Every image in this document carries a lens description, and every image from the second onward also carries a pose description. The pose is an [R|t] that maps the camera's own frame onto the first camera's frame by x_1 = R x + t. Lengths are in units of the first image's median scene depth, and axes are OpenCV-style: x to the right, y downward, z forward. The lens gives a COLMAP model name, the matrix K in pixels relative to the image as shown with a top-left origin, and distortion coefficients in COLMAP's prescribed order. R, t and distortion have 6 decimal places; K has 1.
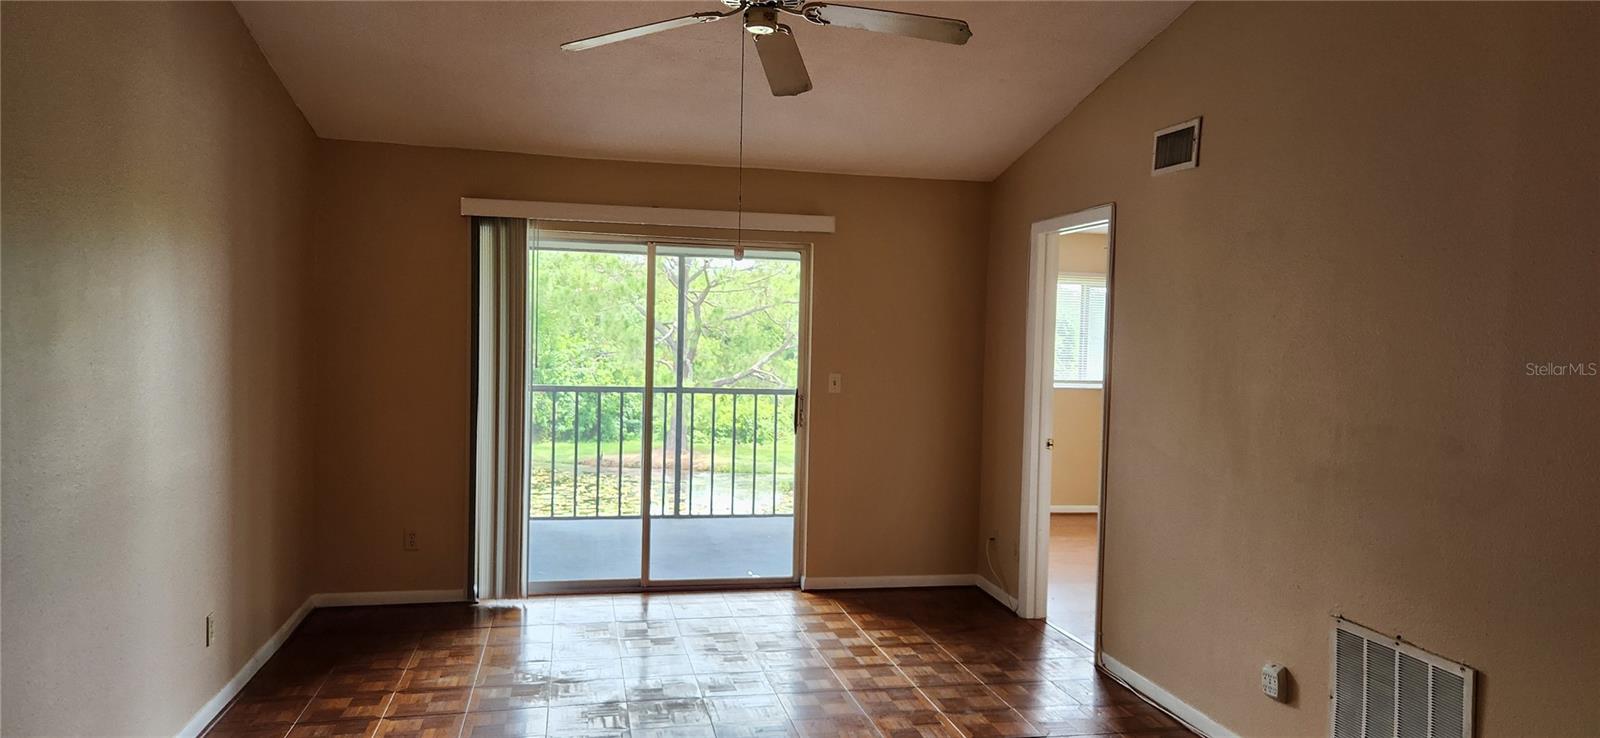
lens RADIAL K [[1072.5, 0, 791.9], [0, 1072.5, 368.5], [0, 0, 1]] dist [0.072282, -0.065012]
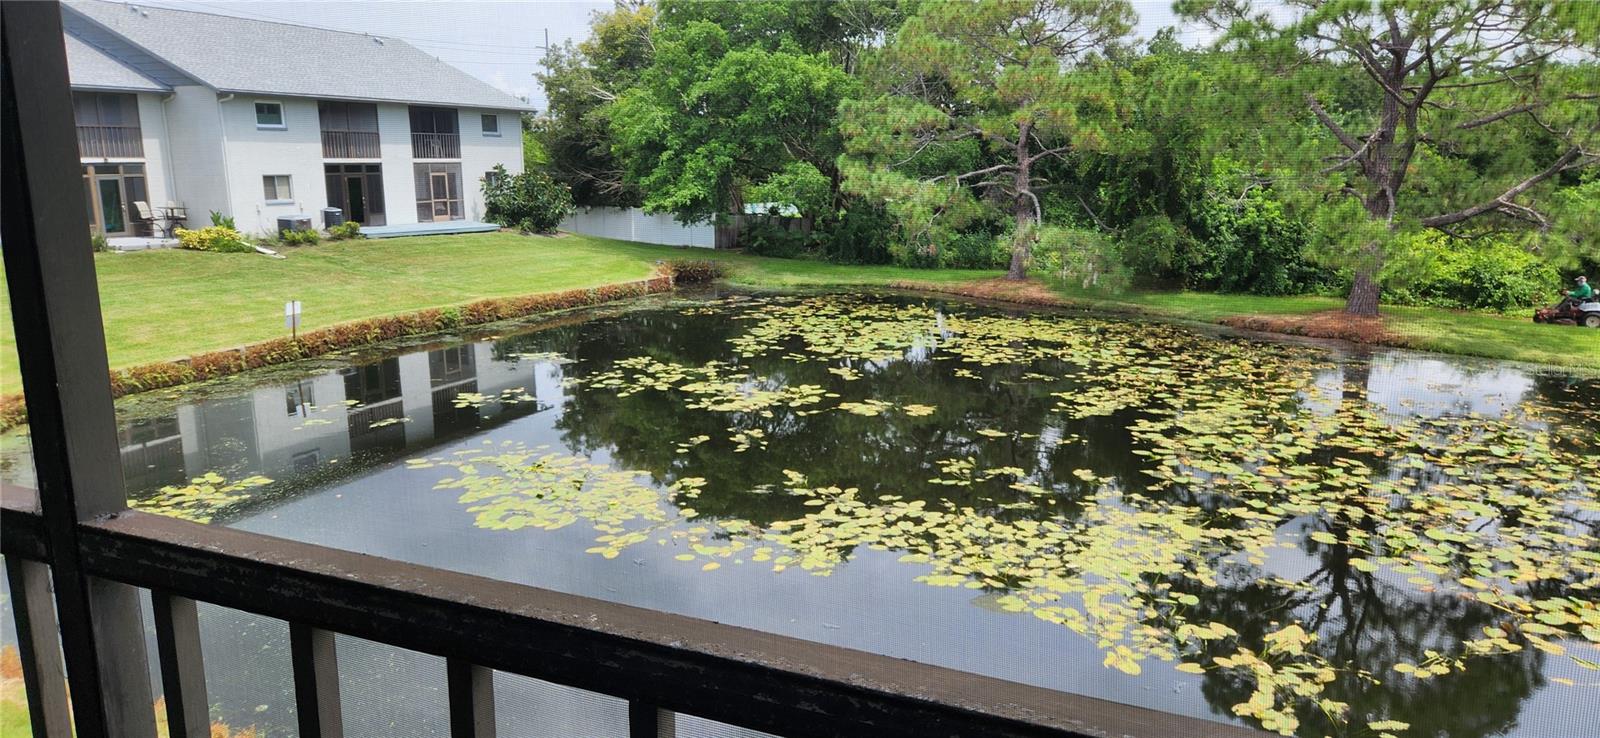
lens RADIAL K [[1072.5, 0, 805.3], [0, 1072.5, 386.1], [0, 0, 1]] dist [0.072282, -0.065012]
pose [[0.820974, 0.102711, -0.561651, 0.004098], [-0.004115, 0.984726, 0.174064, -0.003189], [0.570950, -0.140591, 0.808857, 0.177648]]
